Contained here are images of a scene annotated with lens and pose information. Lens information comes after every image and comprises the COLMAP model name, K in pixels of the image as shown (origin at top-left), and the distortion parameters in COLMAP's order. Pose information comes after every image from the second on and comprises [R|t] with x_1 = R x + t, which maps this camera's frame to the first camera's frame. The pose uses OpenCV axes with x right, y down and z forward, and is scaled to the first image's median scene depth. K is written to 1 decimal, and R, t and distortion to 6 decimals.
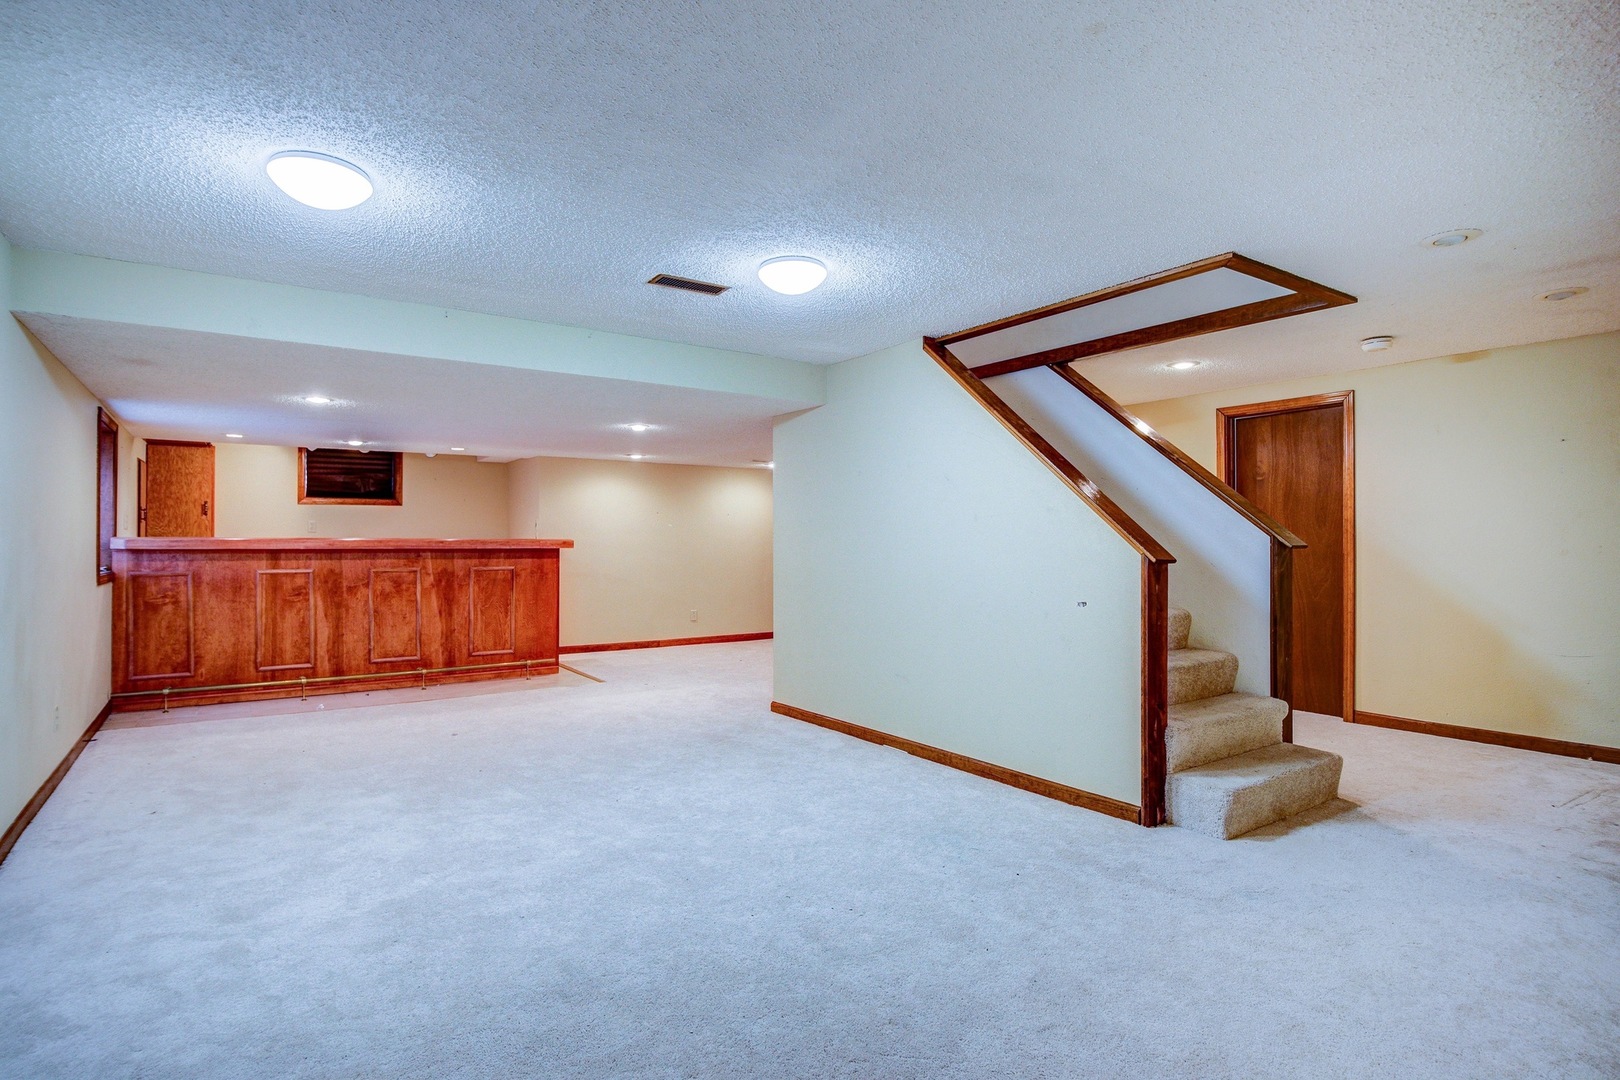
lens RADIAL K [[822.1, 0, 814.7], [0, 822.1, 539.4], [0, 0, 1]] dist [-0.004636, -0.006401]
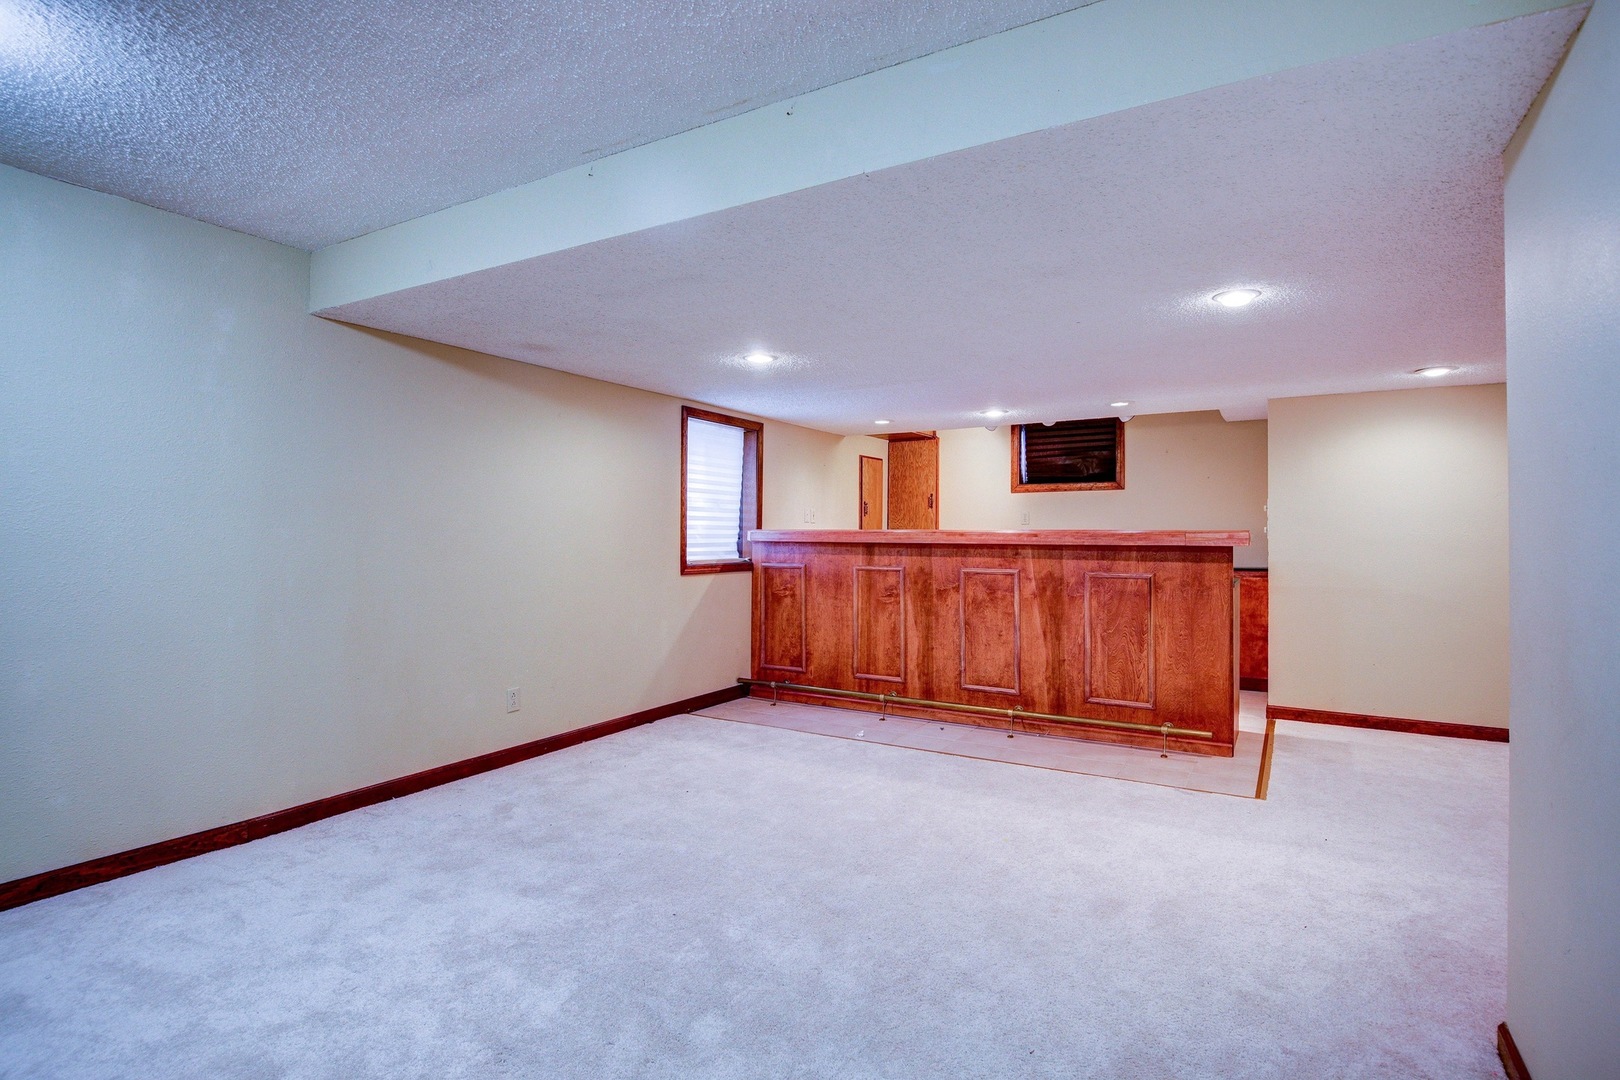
lens RADIAL K [[822.1, 0, 805.2], [0, 822.1, 527.2], [0, 0, 1]] dist [-0.004636, -0.006401]
pose [[0.412527, -0.007768, -0.910912, 0.112469], [-0.001801, 0.999955, -0.009343, 0.003703], [0.910943, 0.005495, 0.412495, 0.531102]]
